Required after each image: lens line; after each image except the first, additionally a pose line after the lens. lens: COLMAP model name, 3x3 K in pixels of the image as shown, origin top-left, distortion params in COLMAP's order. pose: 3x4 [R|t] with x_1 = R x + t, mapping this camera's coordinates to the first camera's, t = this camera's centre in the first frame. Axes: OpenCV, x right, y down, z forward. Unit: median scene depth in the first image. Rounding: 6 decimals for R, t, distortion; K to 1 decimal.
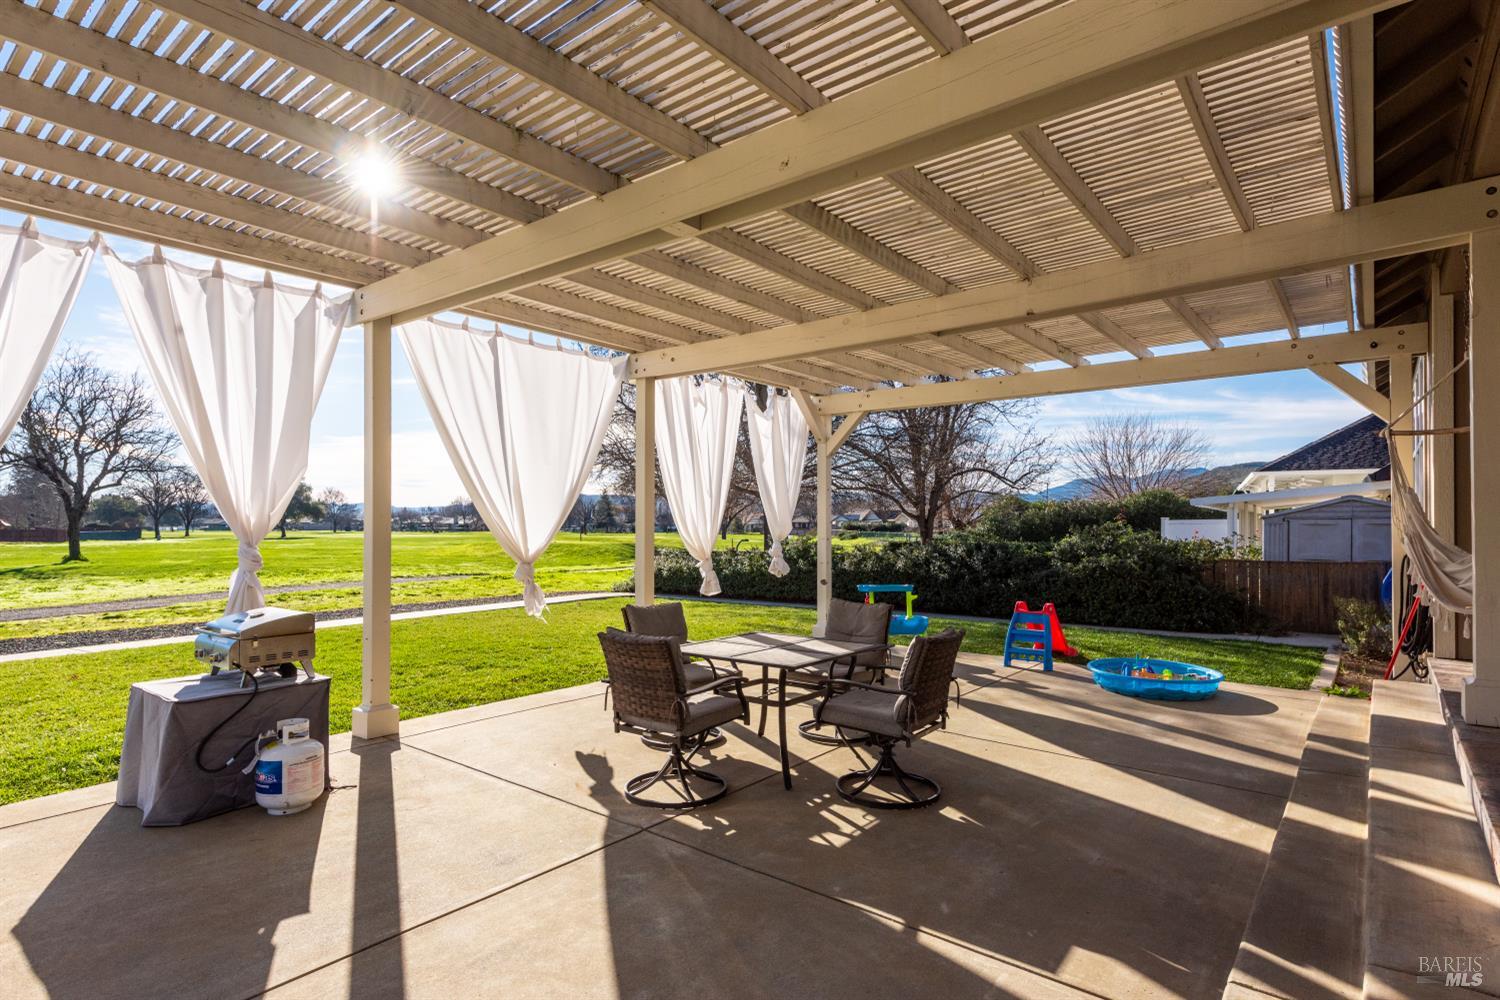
lens RADIAL K [[771.9, 0, 745.0], [0, 771.9, 517.0], [0, 0, 1]] dist [0.028838, -0.012963]
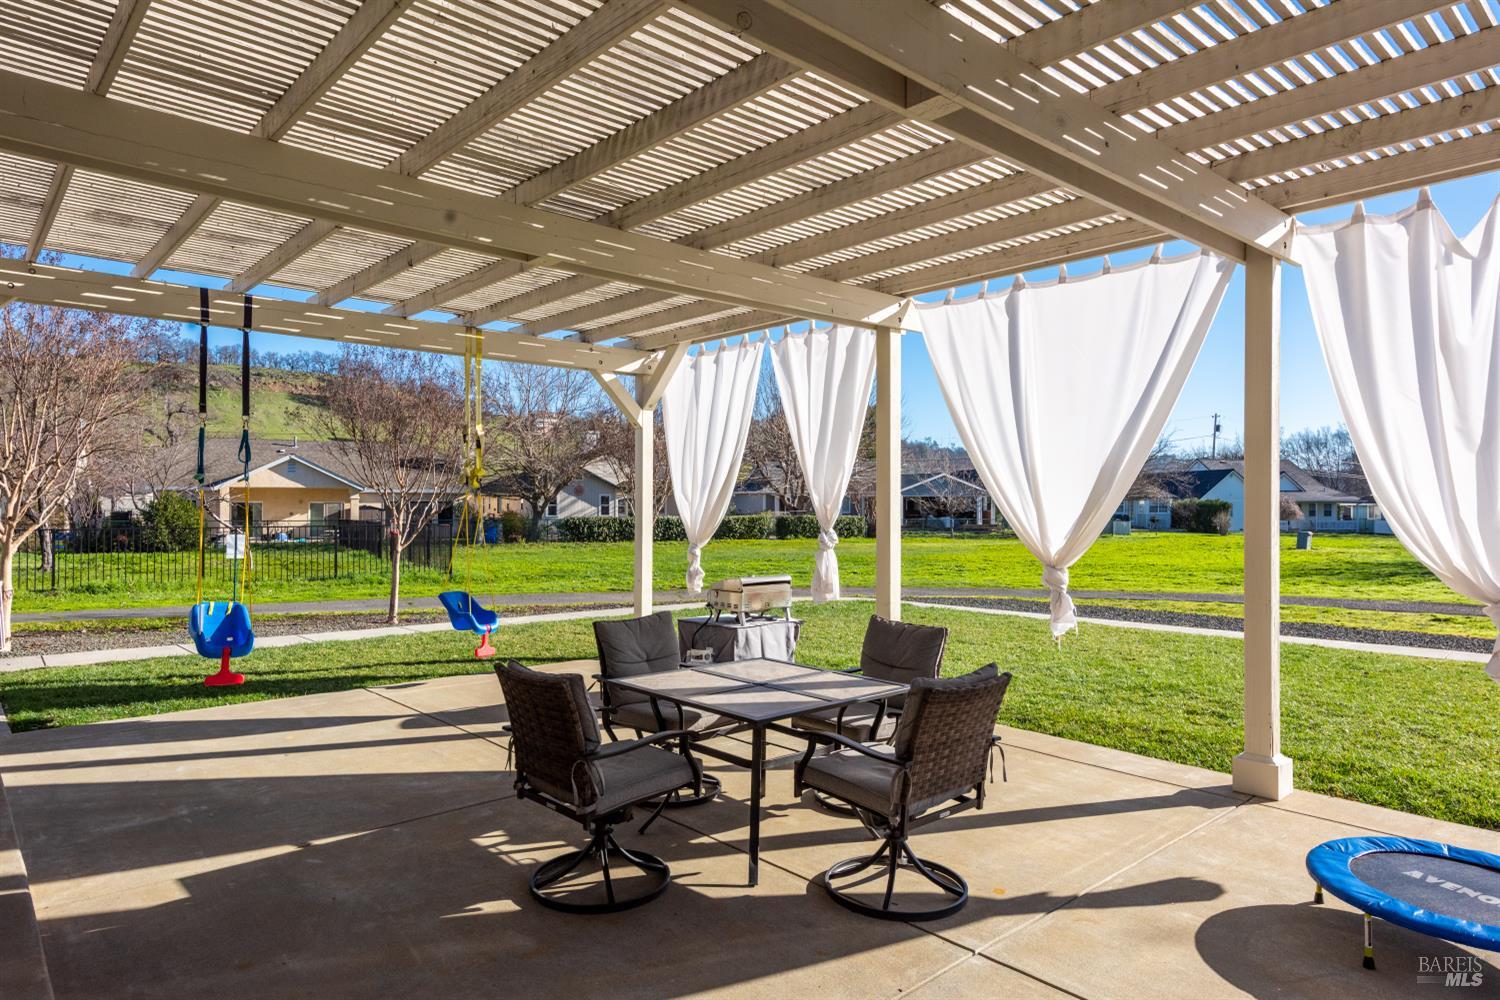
lens RADIAL K [[895.3, 0, 750.0], [0, 895.3, 500.0], [0, 0, 1]] dist [-0.000892, -0.002968]
pose [[-0.154265, -0.008768, -0.987991, 0.720261], [0.002969, 0.999952, -0.009338, 0.001143], [0.988025, -0.004374, -0.154232, 0.916938]]
